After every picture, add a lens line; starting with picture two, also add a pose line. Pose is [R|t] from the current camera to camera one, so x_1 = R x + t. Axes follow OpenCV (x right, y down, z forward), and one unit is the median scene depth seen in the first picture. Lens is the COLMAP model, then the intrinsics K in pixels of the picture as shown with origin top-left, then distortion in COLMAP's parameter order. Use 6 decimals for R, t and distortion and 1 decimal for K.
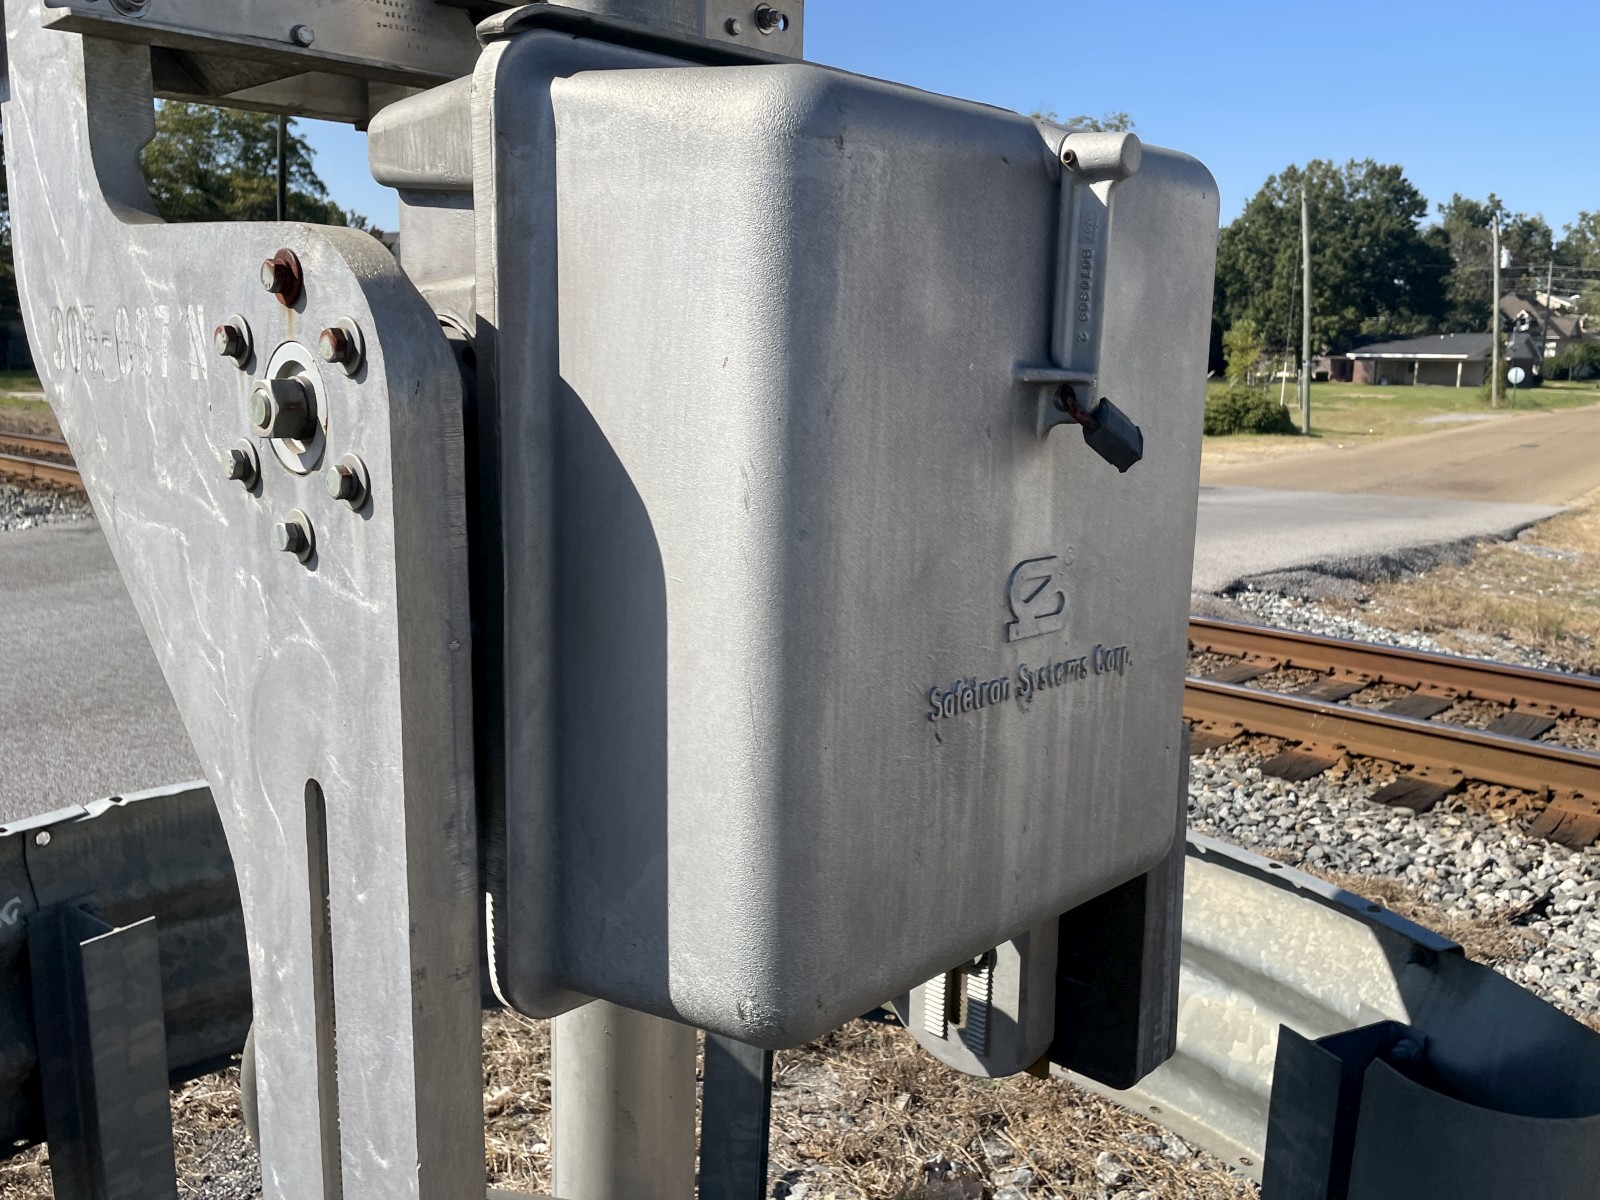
lens RADIAL K [[1364.3, 0, 808.9], [0, 1364.3, 597.7], [0, 0, 1]] dist [0.030419, -0.006382]
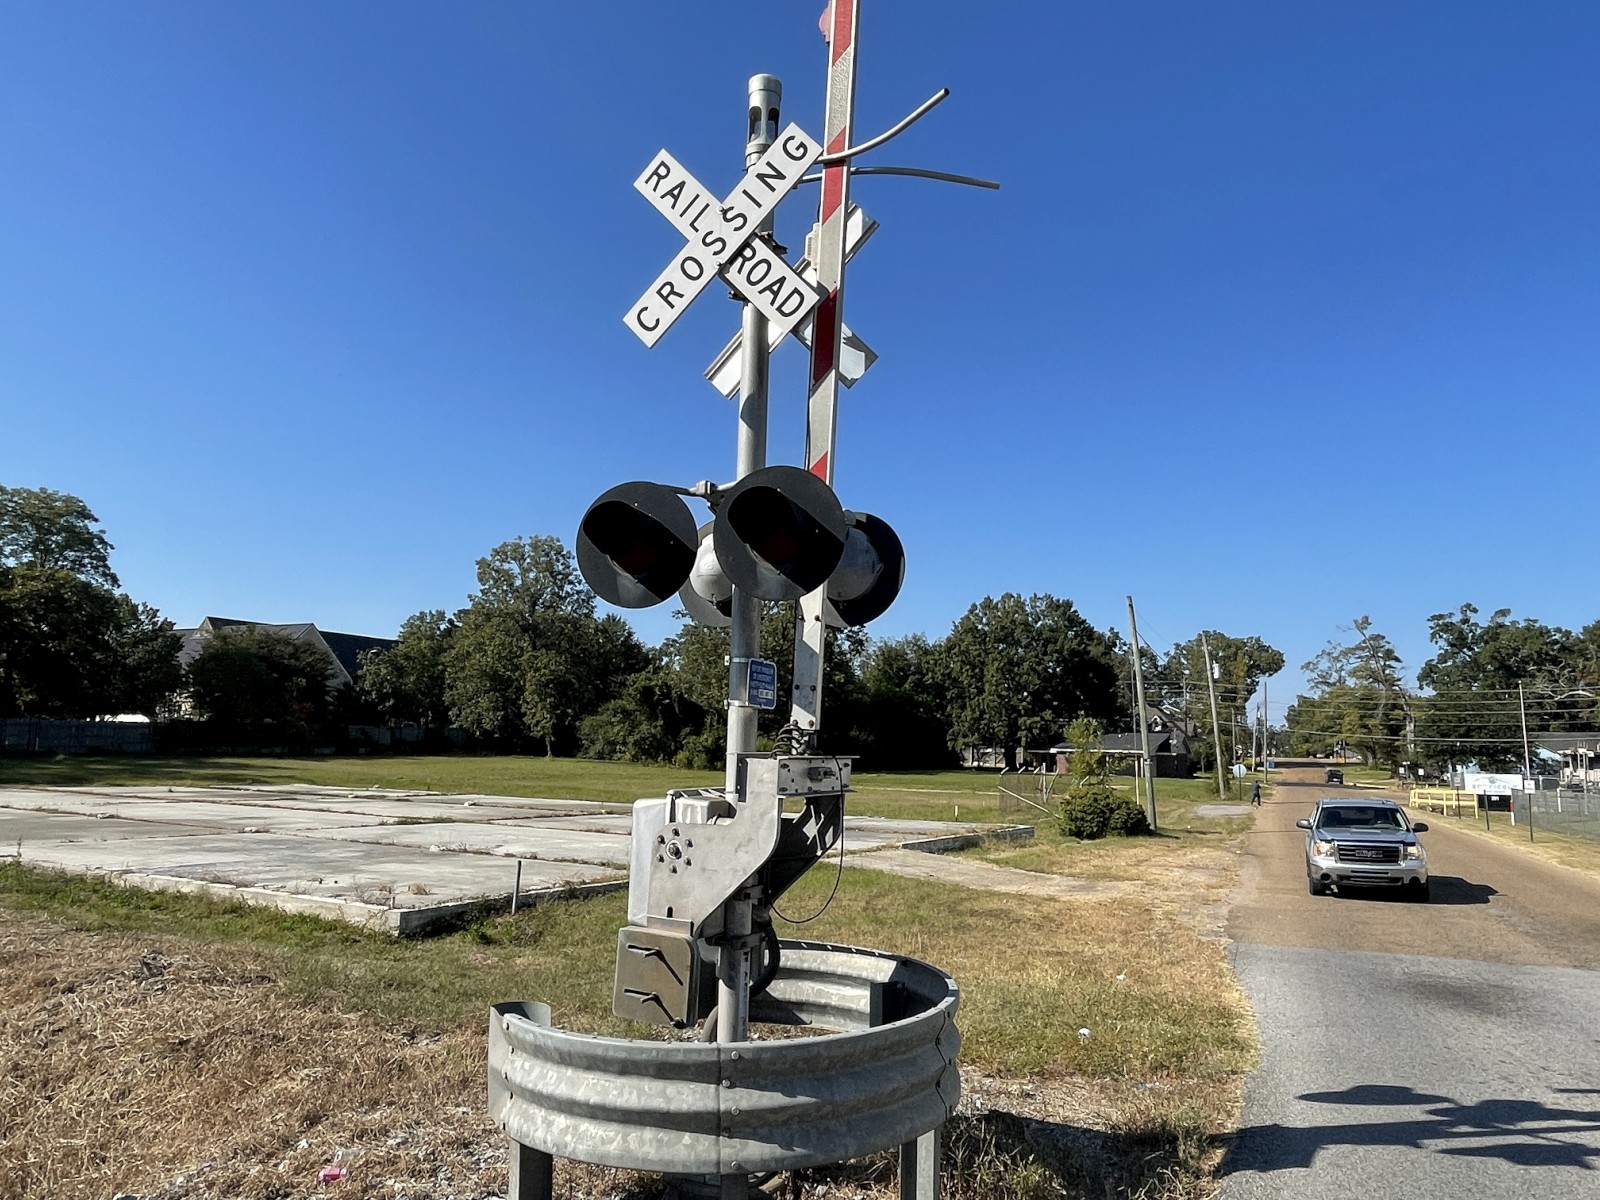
lens RADIAL K [[1117.6, 0, 807.9], [0, 1117.6, 592.8], [0, 0, 1]] dist [-0.003551, 0.000994]
pose [[0.976050, 0.036819, 0.214410, -0.024260], [0.030386, 0.952839, -0.301951, -0.019530], [-0.215415, 0.301234, 0.928899, 0.101081]]
